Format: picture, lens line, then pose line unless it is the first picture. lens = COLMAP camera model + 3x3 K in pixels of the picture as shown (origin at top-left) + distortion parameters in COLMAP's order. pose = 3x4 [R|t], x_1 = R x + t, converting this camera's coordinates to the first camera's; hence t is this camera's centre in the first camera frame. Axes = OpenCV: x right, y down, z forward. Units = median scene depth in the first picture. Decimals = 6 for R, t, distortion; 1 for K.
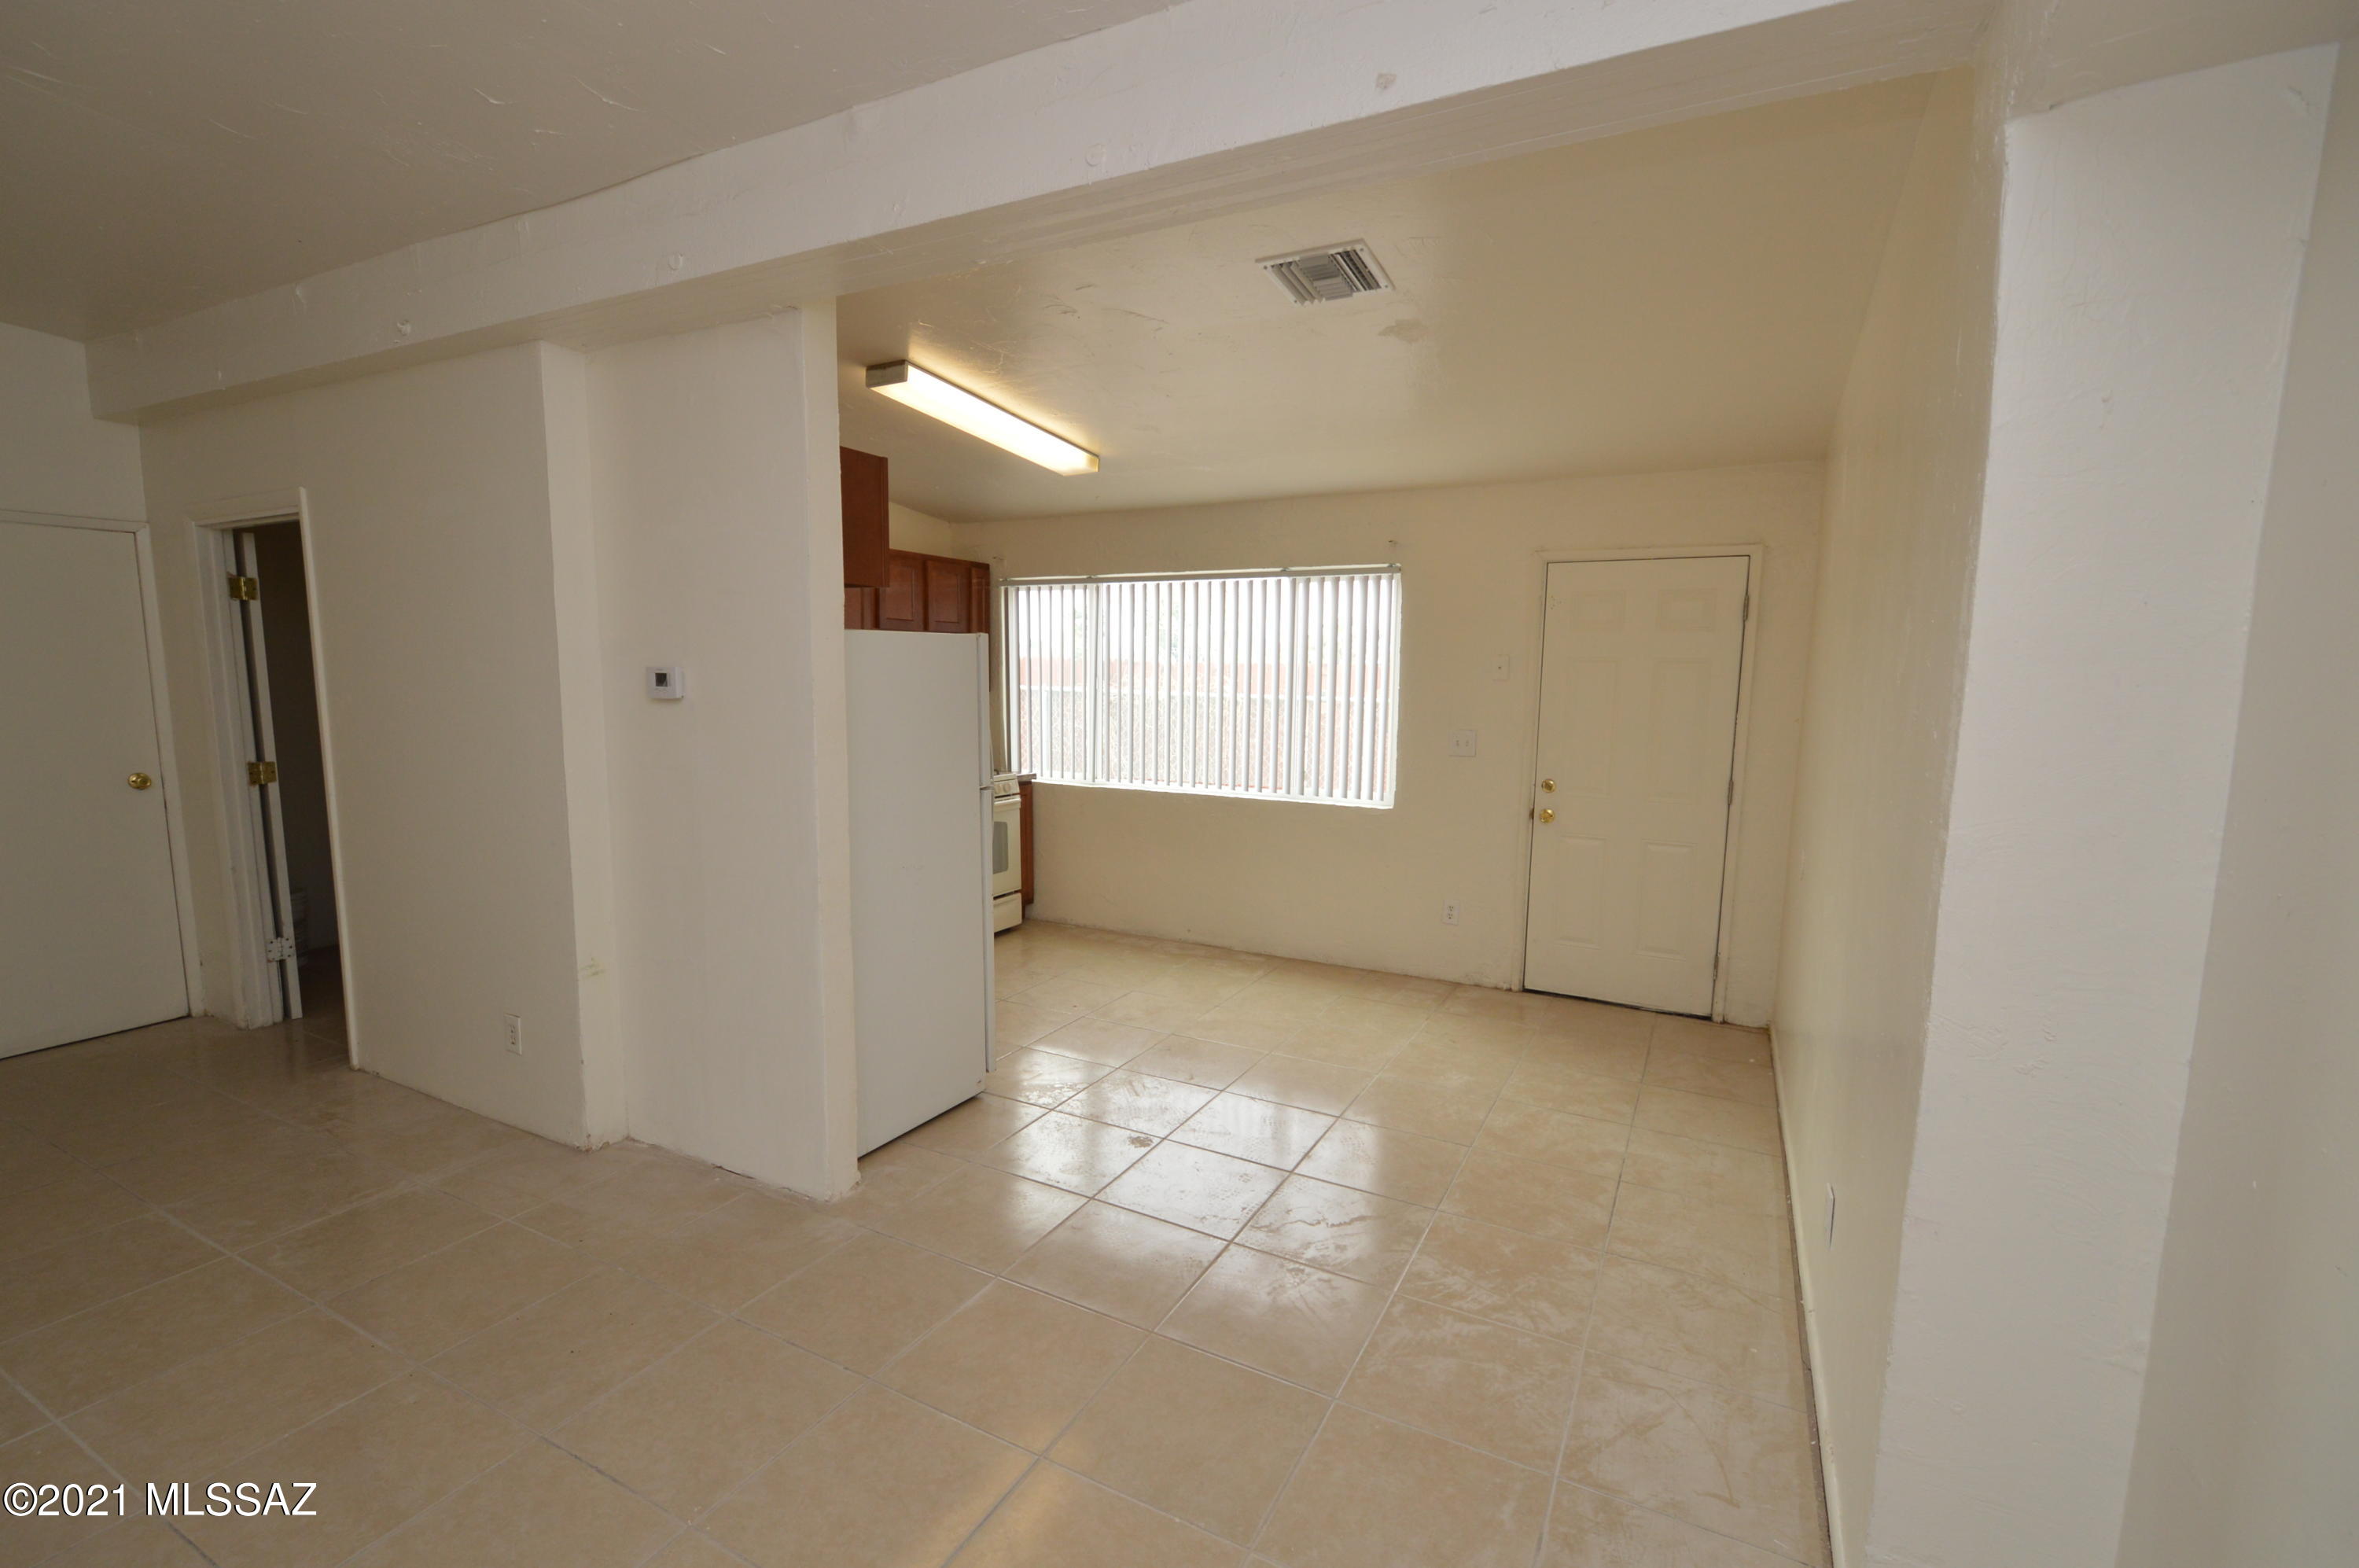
lens RADIAL K [[1041.4, 0, 1163.7], [0, 1041.4, 798.6], [0, 0, 1]] dist [0.015687, -0.011209]
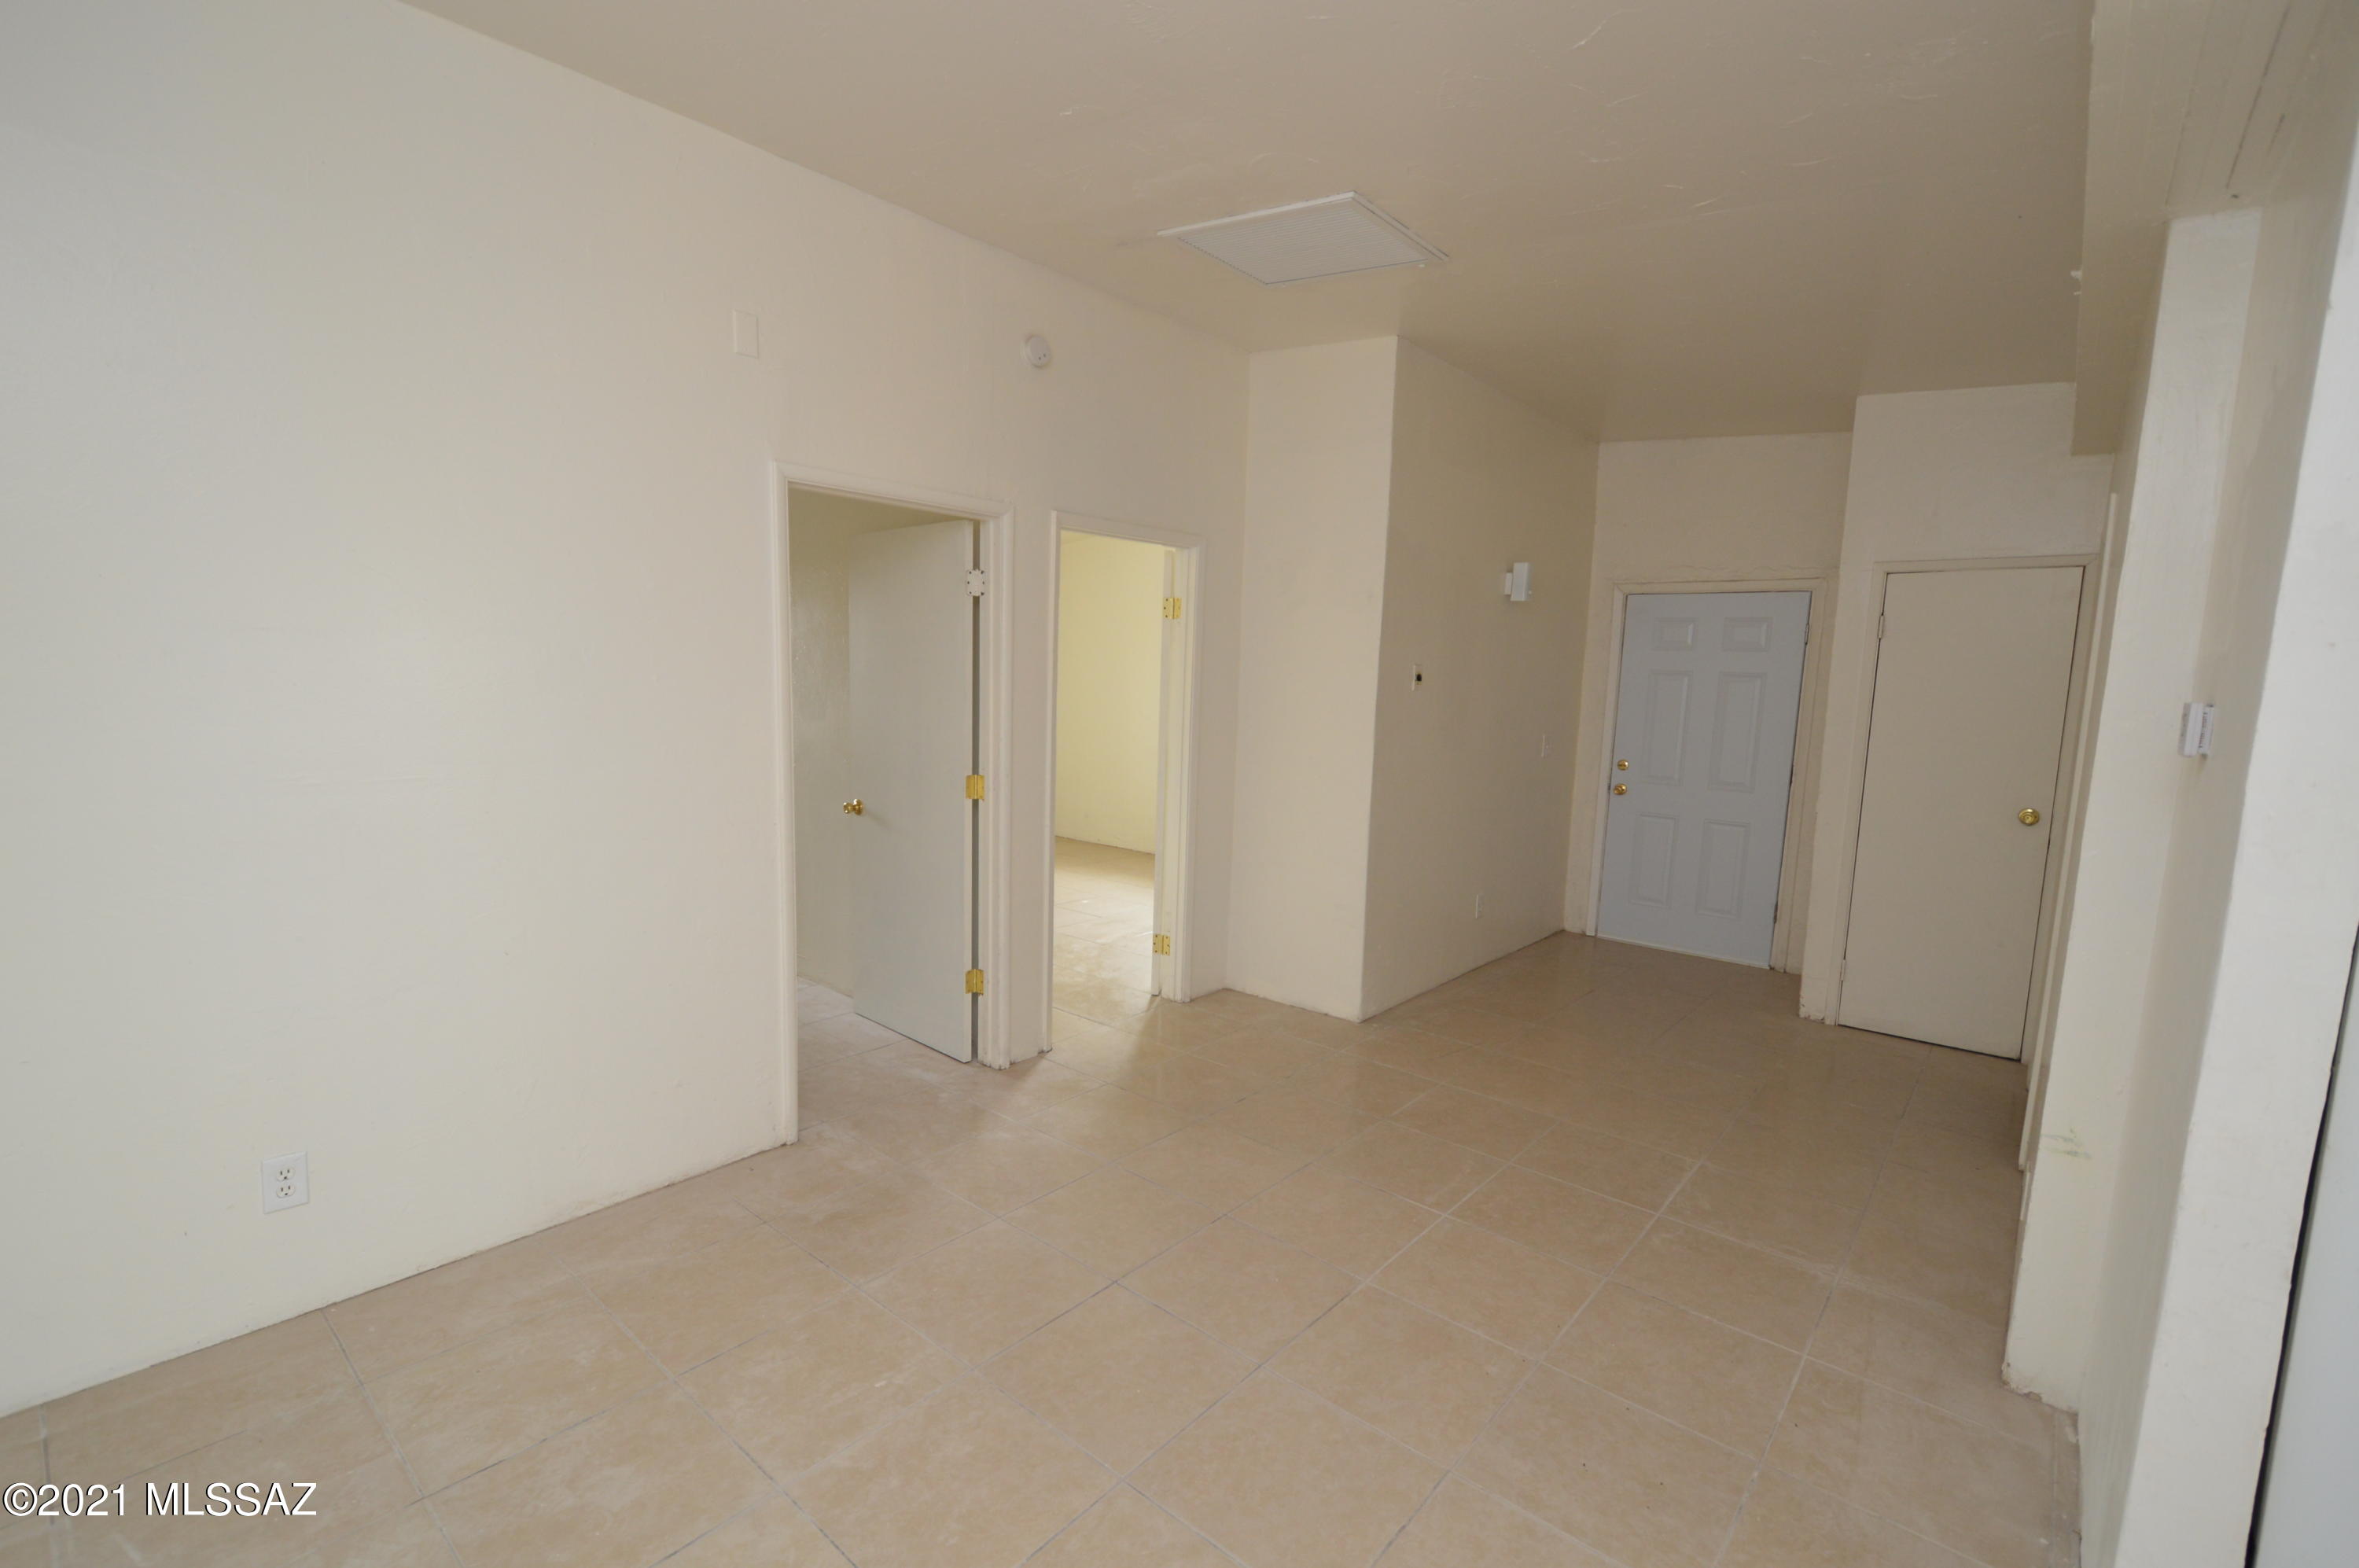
lens RADIAL K [[1041.4, 0, 1163.7], [0, 1041.4, 798.6], [0, 0, 1]] dist [0.015687, -0.011209]
pose [[-0.213414, 0.111685, -0.970557, 0.132168], [-0.154860, 0.977017, 0.146481, -0.041864], [0.964610, 0.181561, -0.191214, 0.311414]]
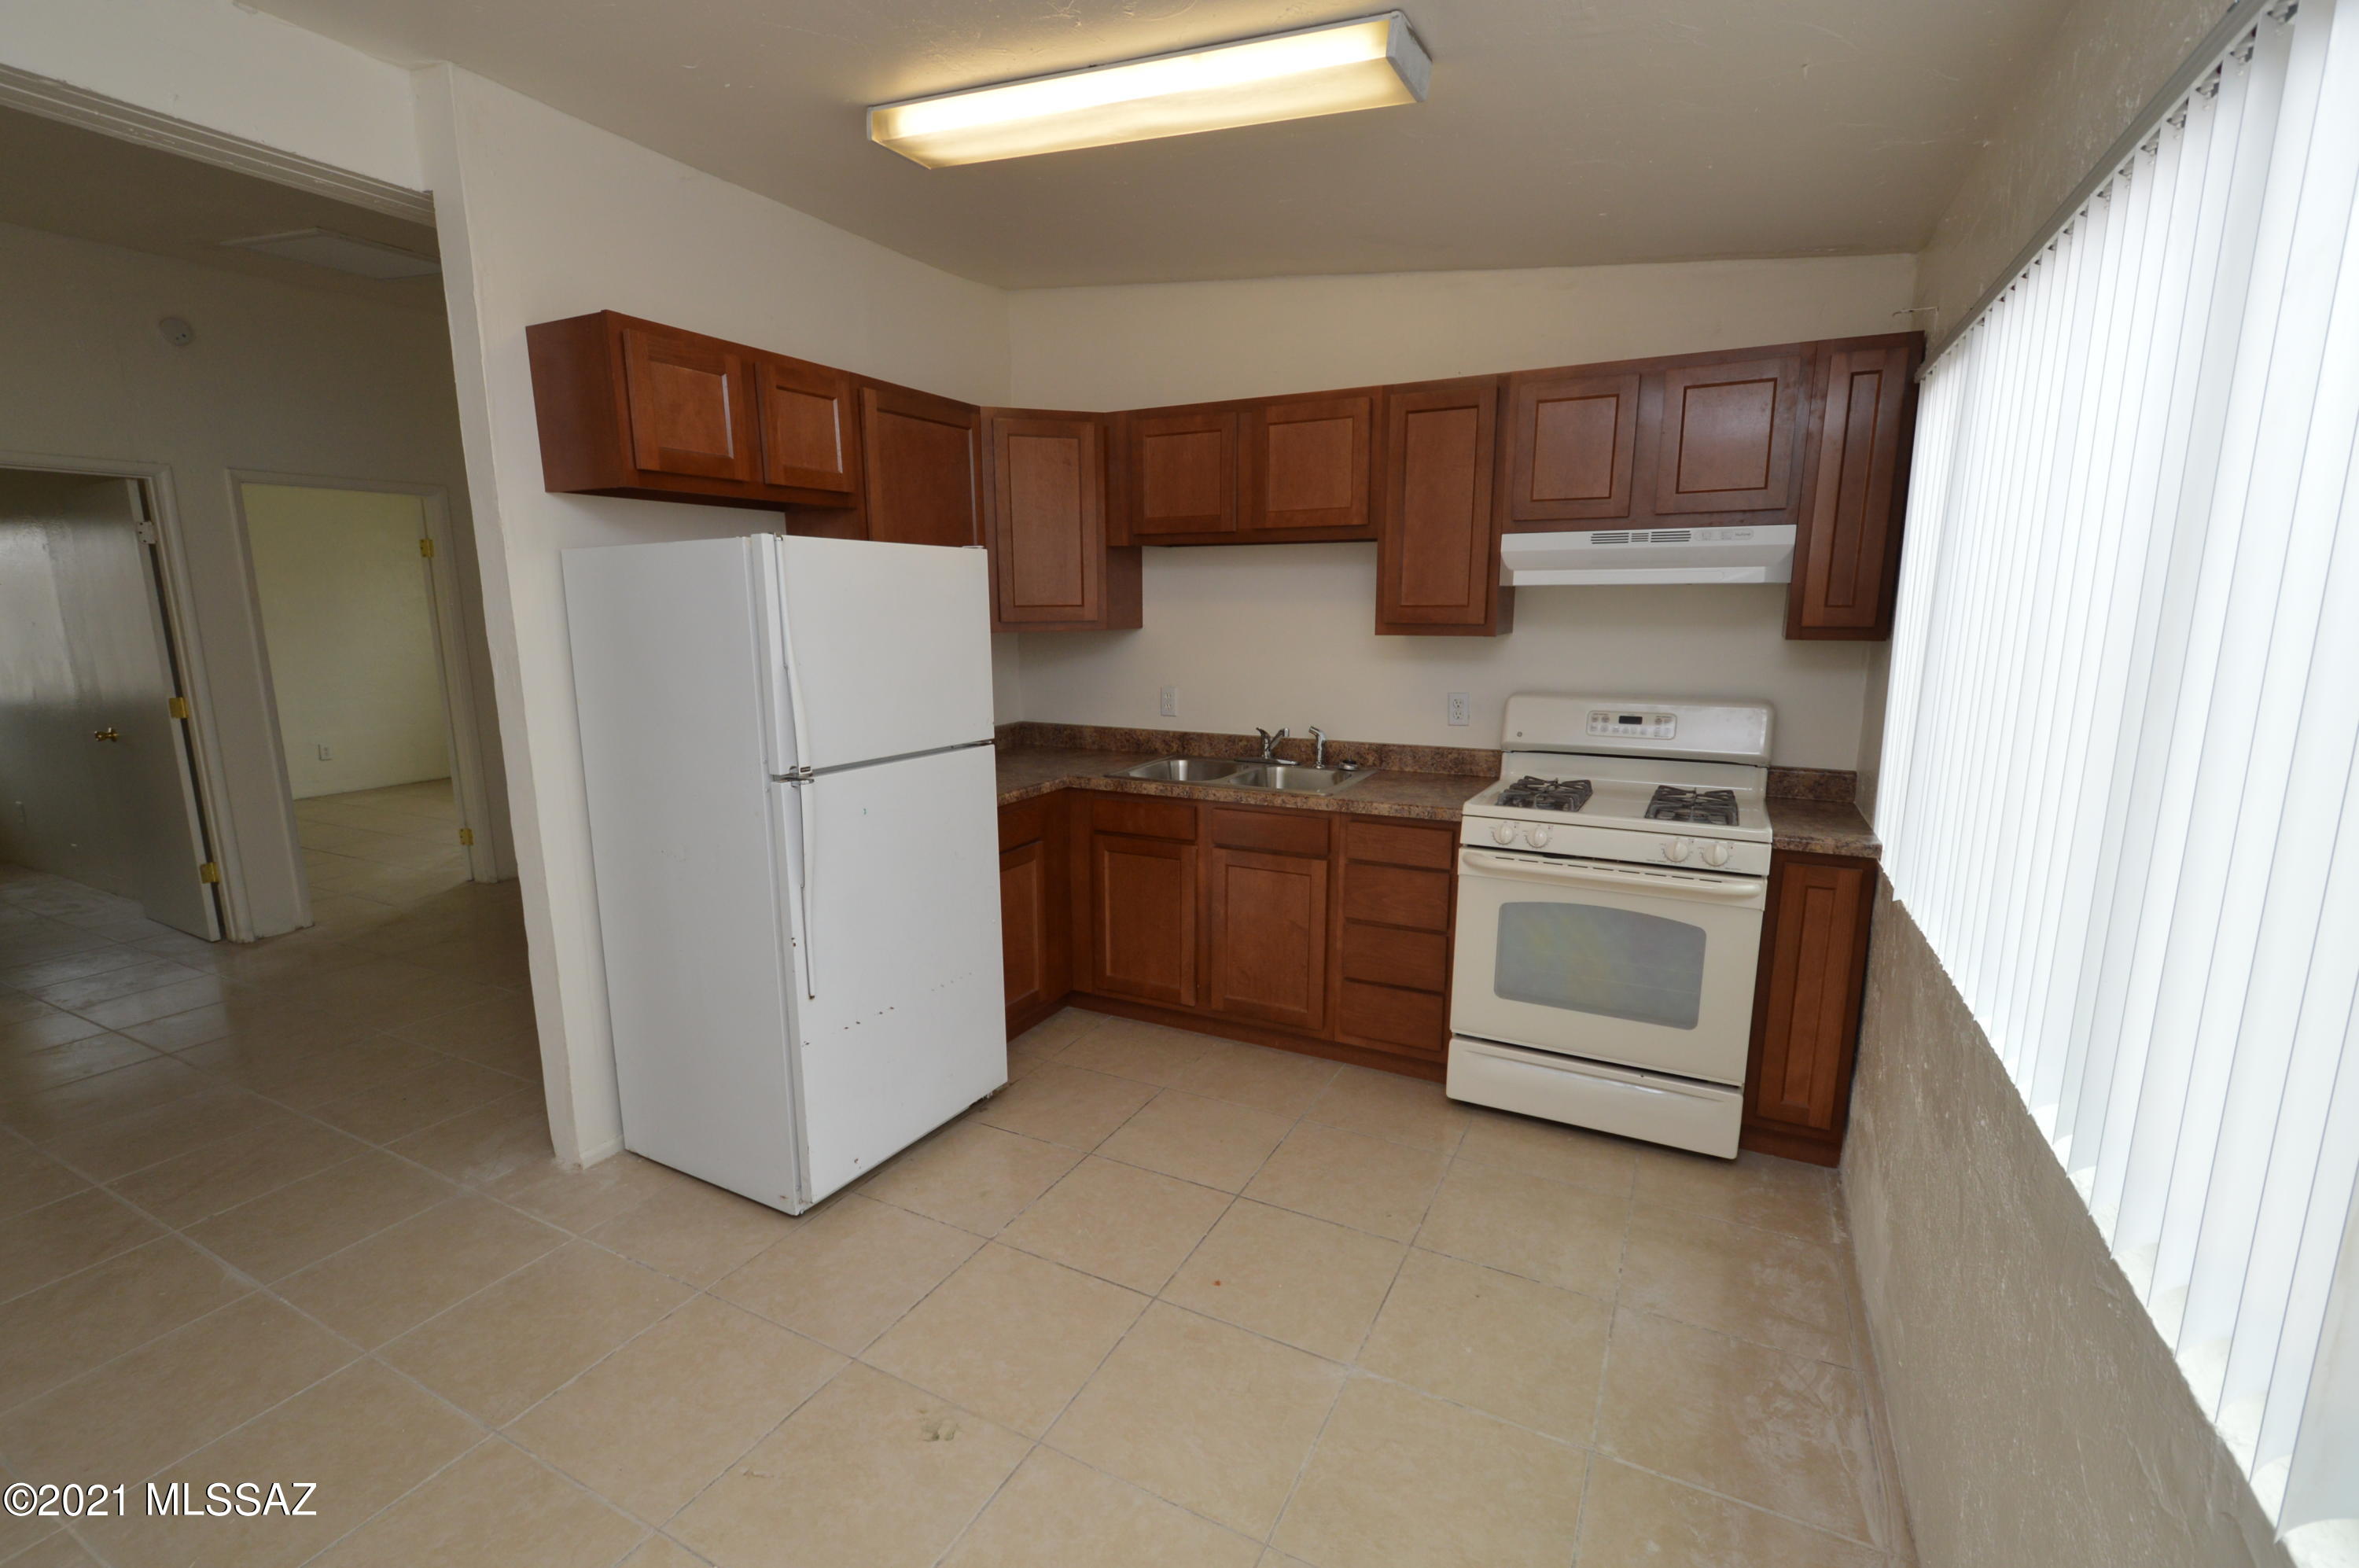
lens RADIAL K [[1041.4, 0, 1163.7], [0, 1041.4, 798.6], [0, 0, 1]] dist [0.015687, -0.011209]
pose [[0.007135, 0.180046, -0.983632, 0.315715], [-0.115440, 0.977229, 0.178036, -0.095780], [0.993289, 0.112280, 0.027757, 0.824324]]
